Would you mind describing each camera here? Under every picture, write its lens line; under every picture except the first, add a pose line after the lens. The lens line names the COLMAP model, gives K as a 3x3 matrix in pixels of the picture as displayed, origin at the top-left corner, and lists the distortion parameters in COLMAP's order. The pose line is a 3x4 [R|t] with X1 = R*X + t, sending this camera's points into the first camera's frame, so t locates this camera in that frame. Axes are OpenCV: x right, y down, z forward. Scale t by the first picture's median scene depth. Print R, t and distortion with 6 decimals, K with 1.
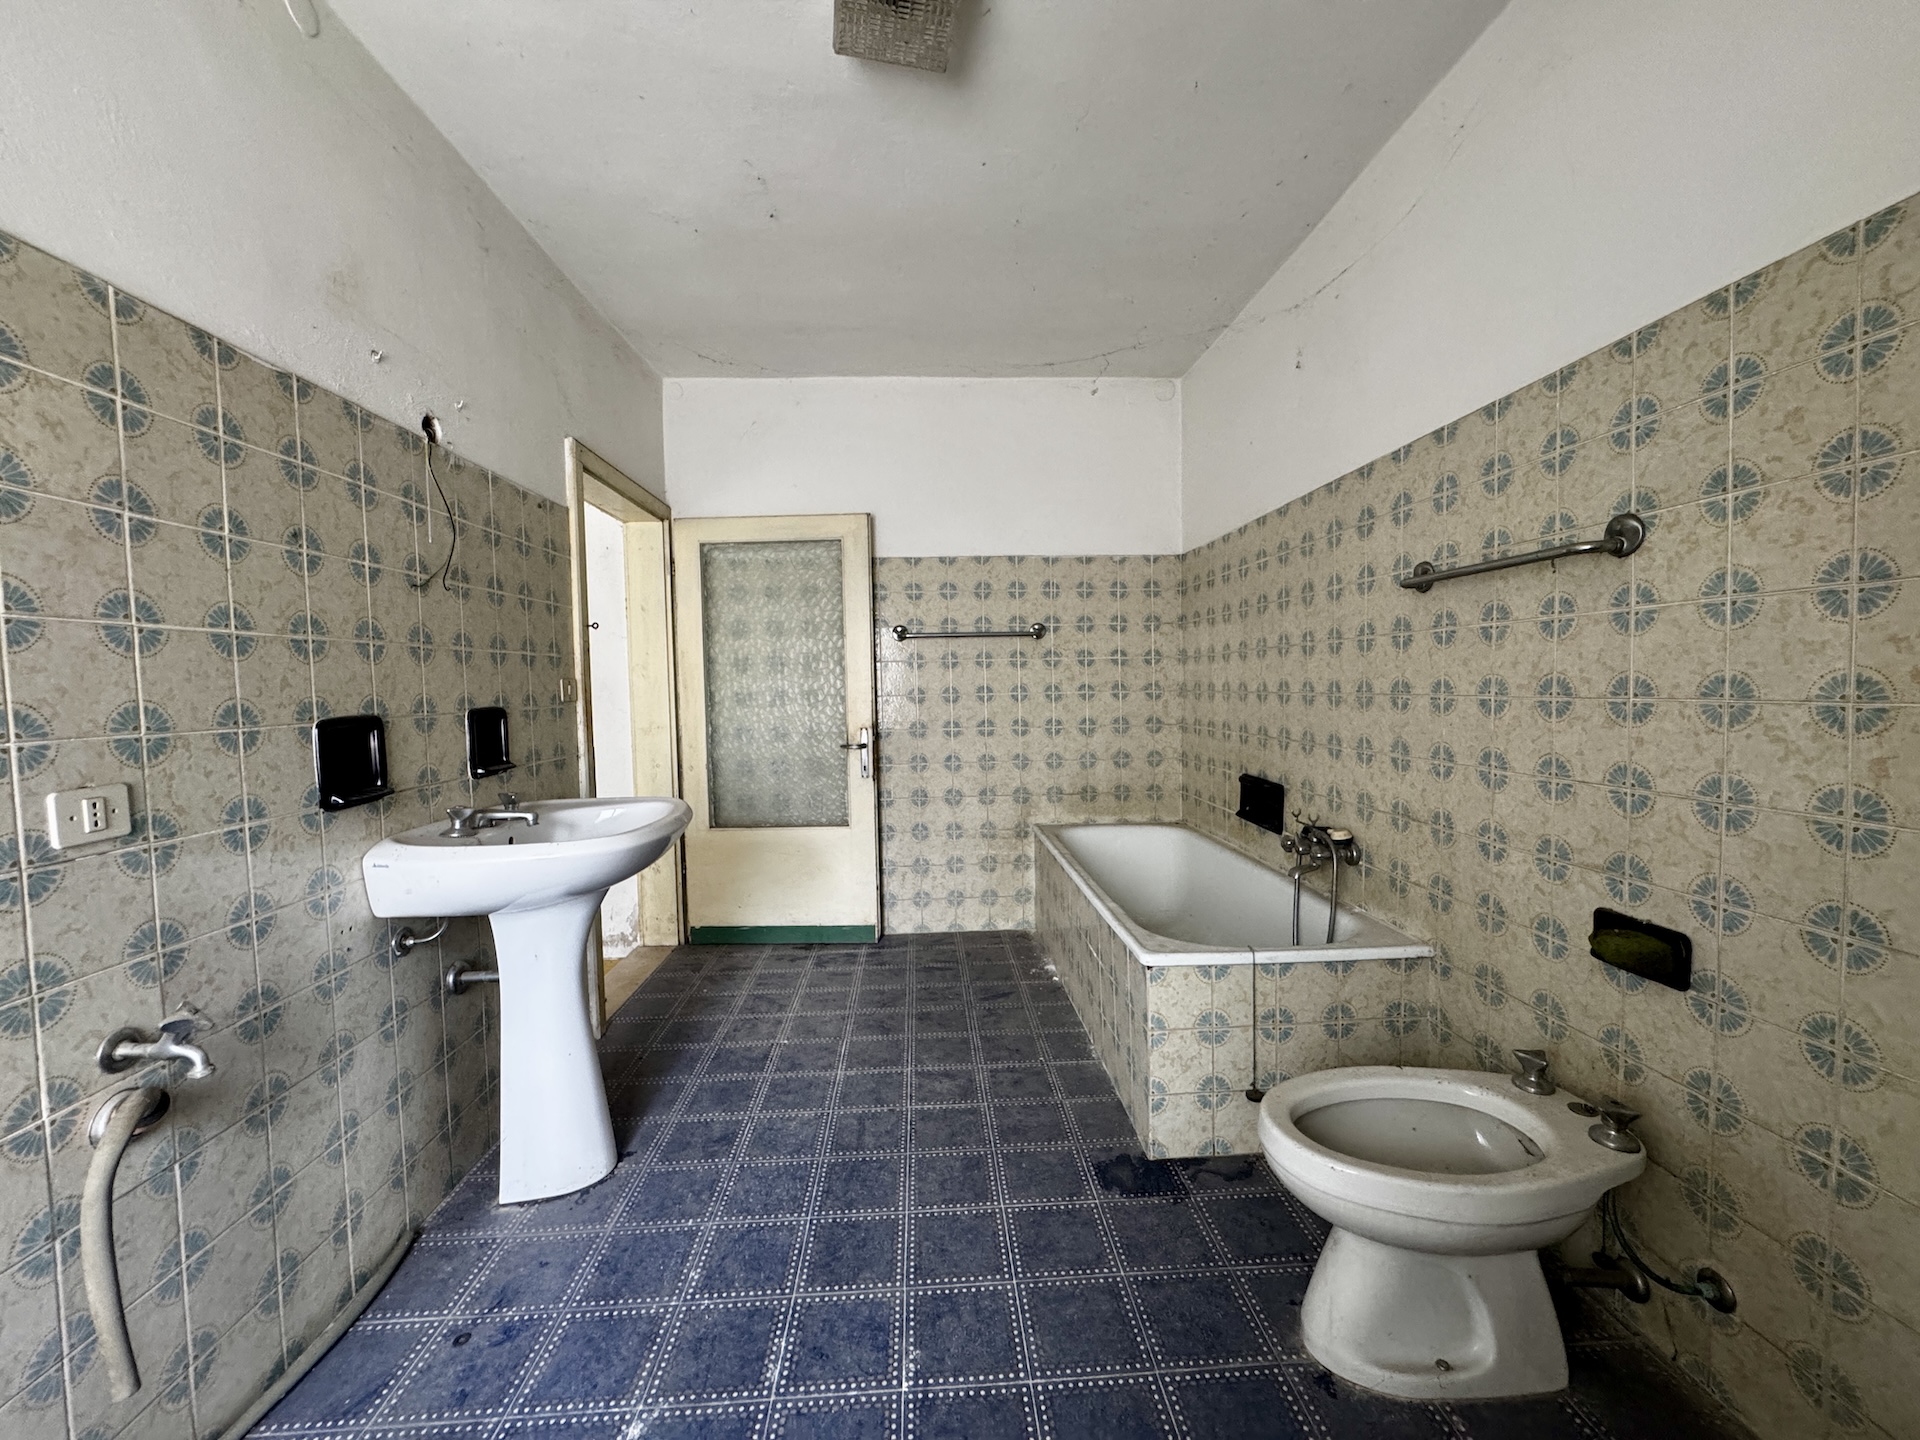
lens RADIAL K [[766.1, 0, 961.8], [0, 766.1, 716.1], [0, 0, 1]] dist [-0.001502, -0.000216]
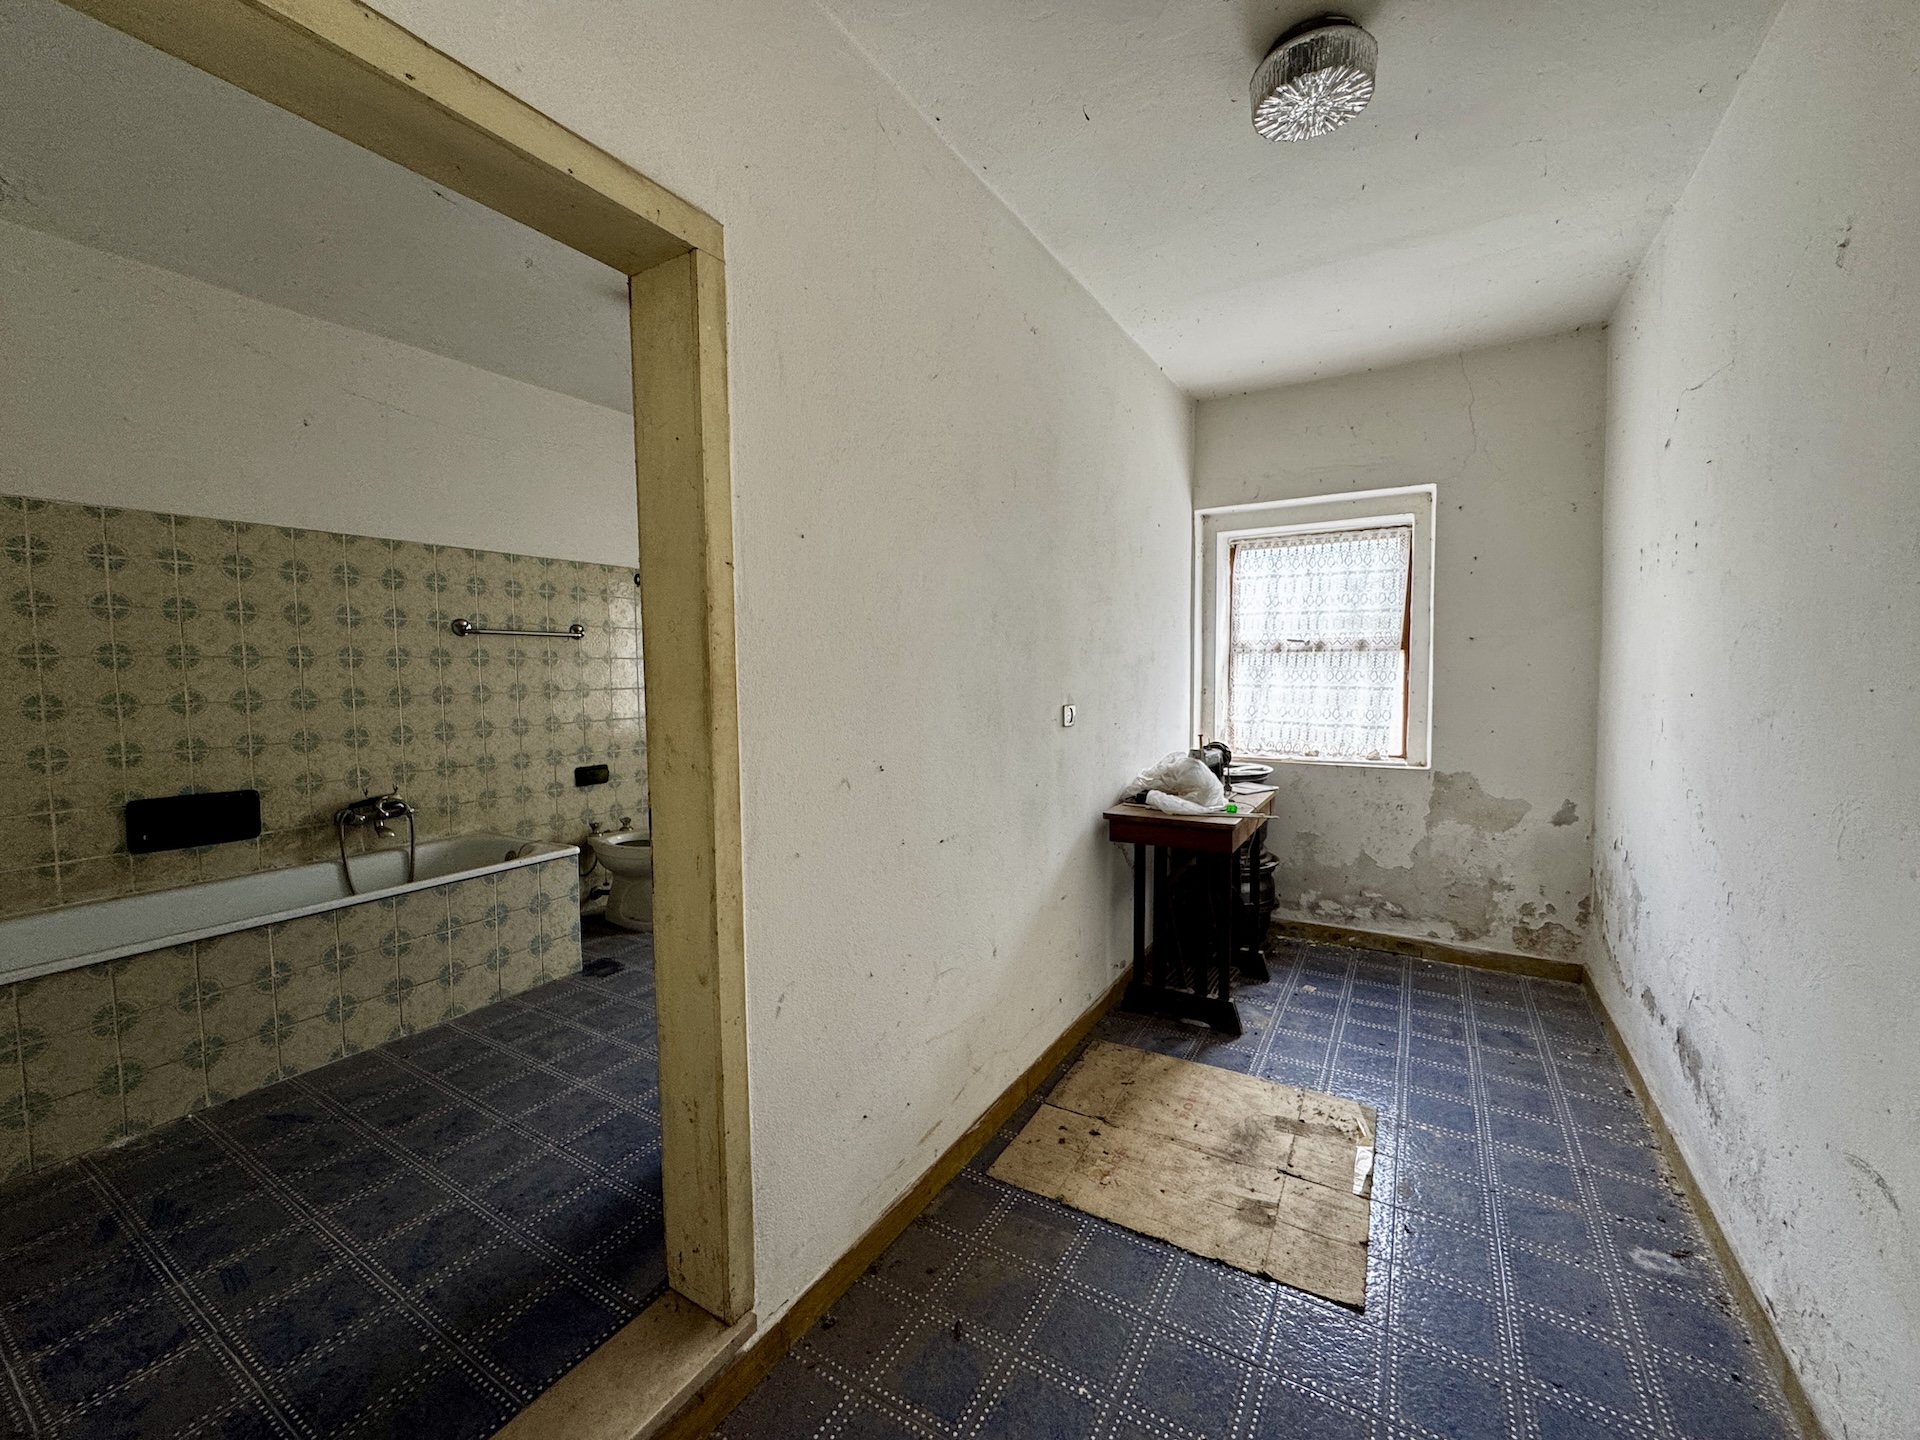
lens RADIAL K [[766.1, 0, 961.8], [0, 766.1, 716.1], [0, 0, 1]] dist [-0.001502, -0.000216]
pose [[-0.824032, -0.008457, 0.566480, -1.399250], [0.048979, 0.995082, 0.086103, -0.075559], [-0.564422, 0.098697, -0.819565, 1.877062]]
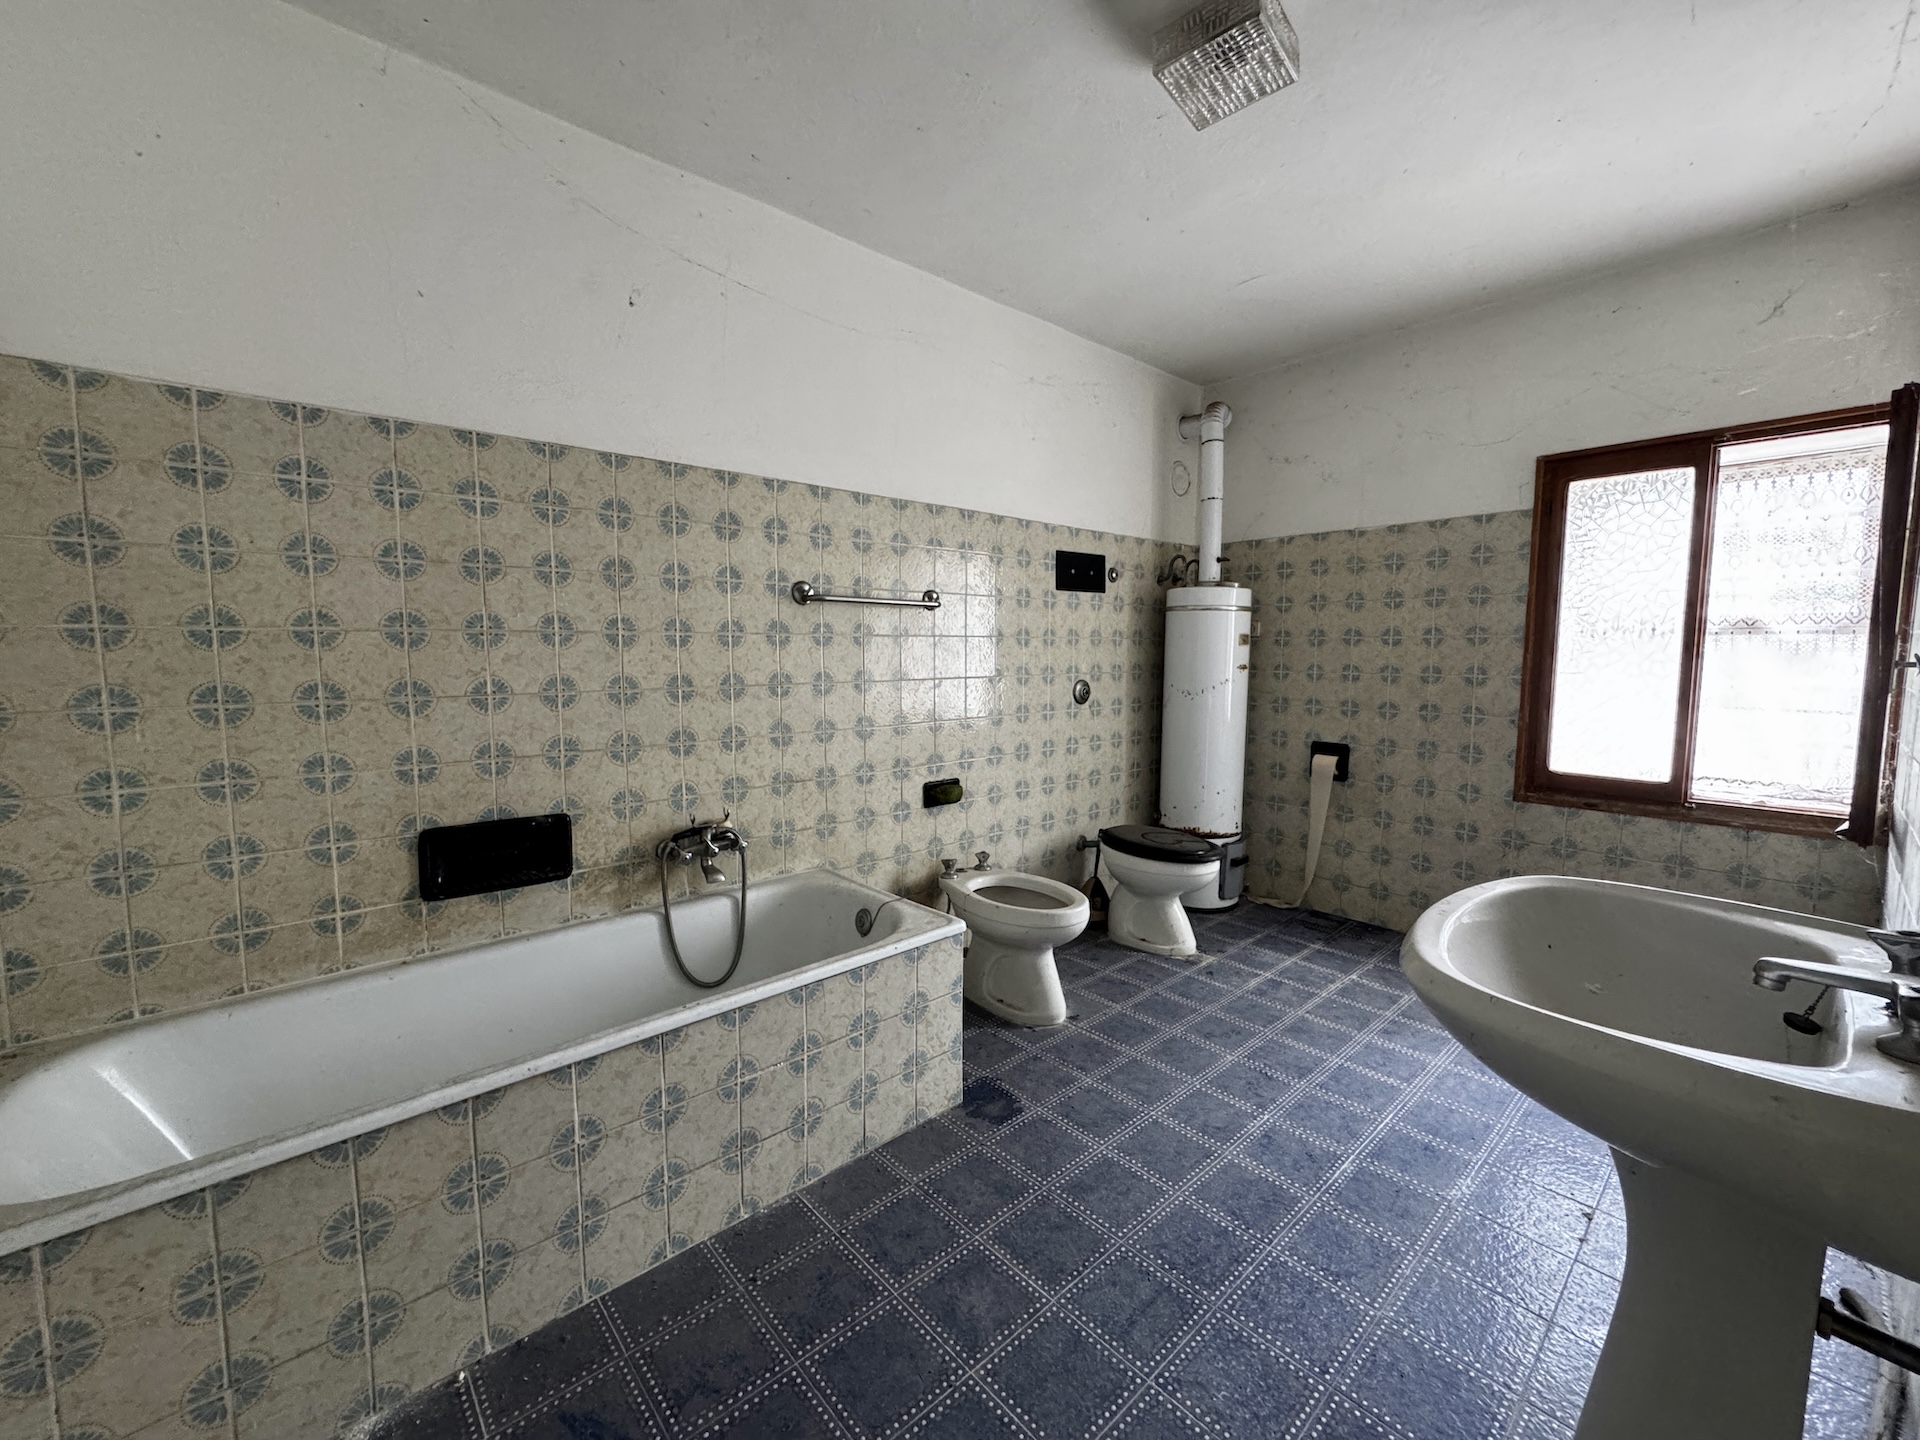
lens RADIAL K [[766.1, 0, 961.8], [0, 766.1, 716.1], [0, 0, 1]] dist [-0.001502, -0.000216]
pose [[-0.625023, -0.049963, 0.779006, -0.608957], [0.044355, 0.994064, 0.099343, -0.093719], [-0.779345, 0.096645, -0.619097, 1.667952]]
